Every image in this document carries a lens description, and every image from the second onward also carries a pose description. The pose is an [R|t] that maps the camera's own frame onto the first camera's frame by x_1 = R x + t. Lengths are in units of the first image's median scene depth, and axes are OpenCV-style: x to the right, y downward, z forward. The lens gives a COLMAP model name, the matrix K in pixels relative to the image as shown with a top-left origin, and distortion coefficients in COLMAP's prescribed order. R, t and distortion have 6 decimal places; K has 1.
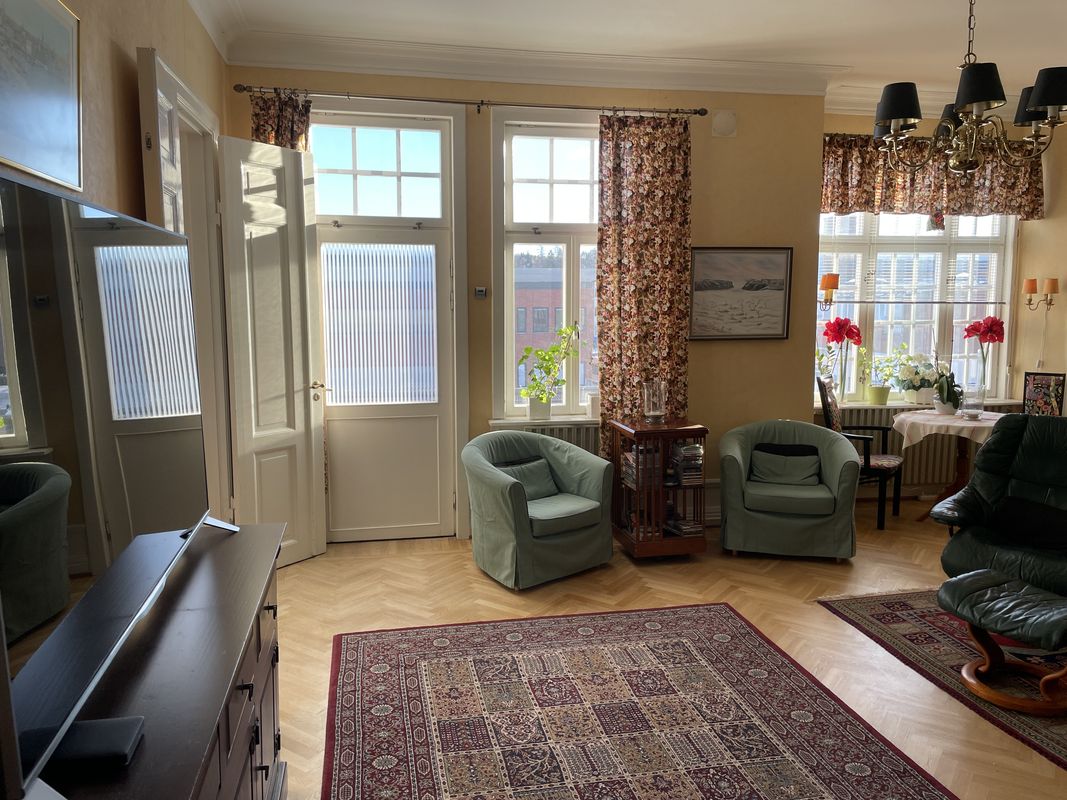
lens RADIAL K [[824.4, 0, 533.5], [0, 824.4, 400.0], [0, 0, 1]] dist [0.091335, -0.120298]
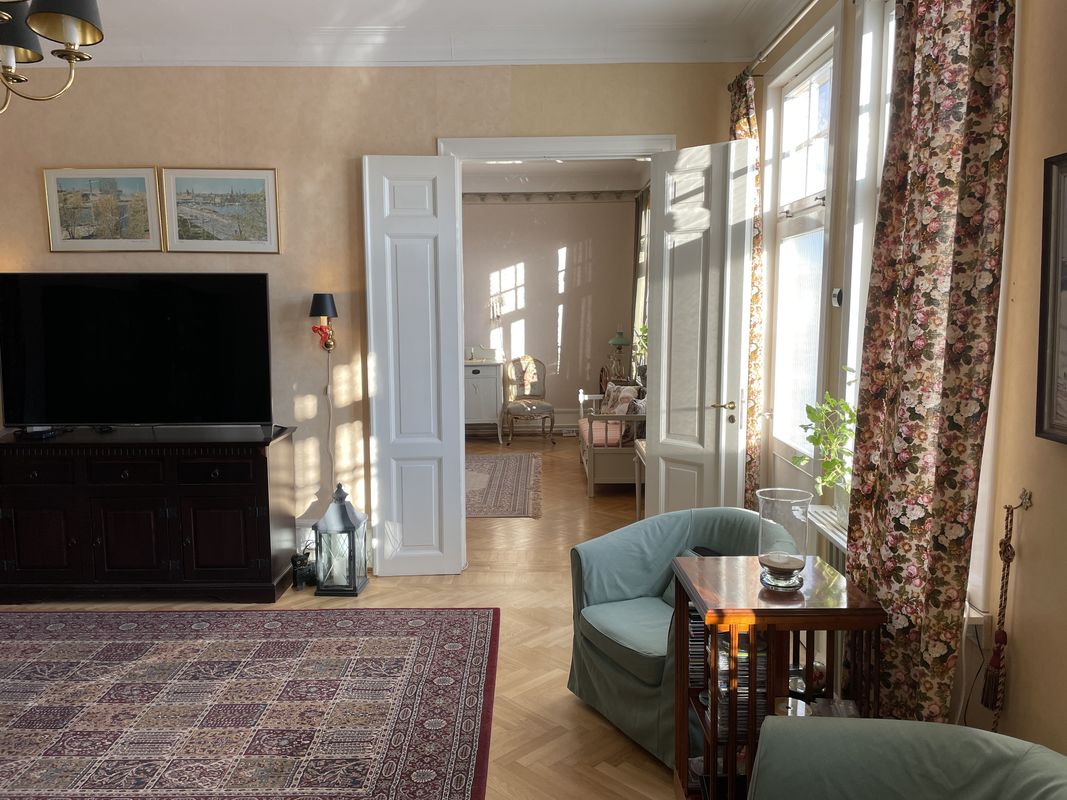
lens RADIAL K [[824.4, 0, 533.5], [0, 824.4, 400.0], [0, 0, 1]] dist [0.091335, -0.120298]
pose [[-0.214167, 0.115928, -0.969893, 0.674716], [-0.120290, 0.982244, 0.143966, -0.133073], [0.969362, 0.147501, -0.196419, 1.034011]]
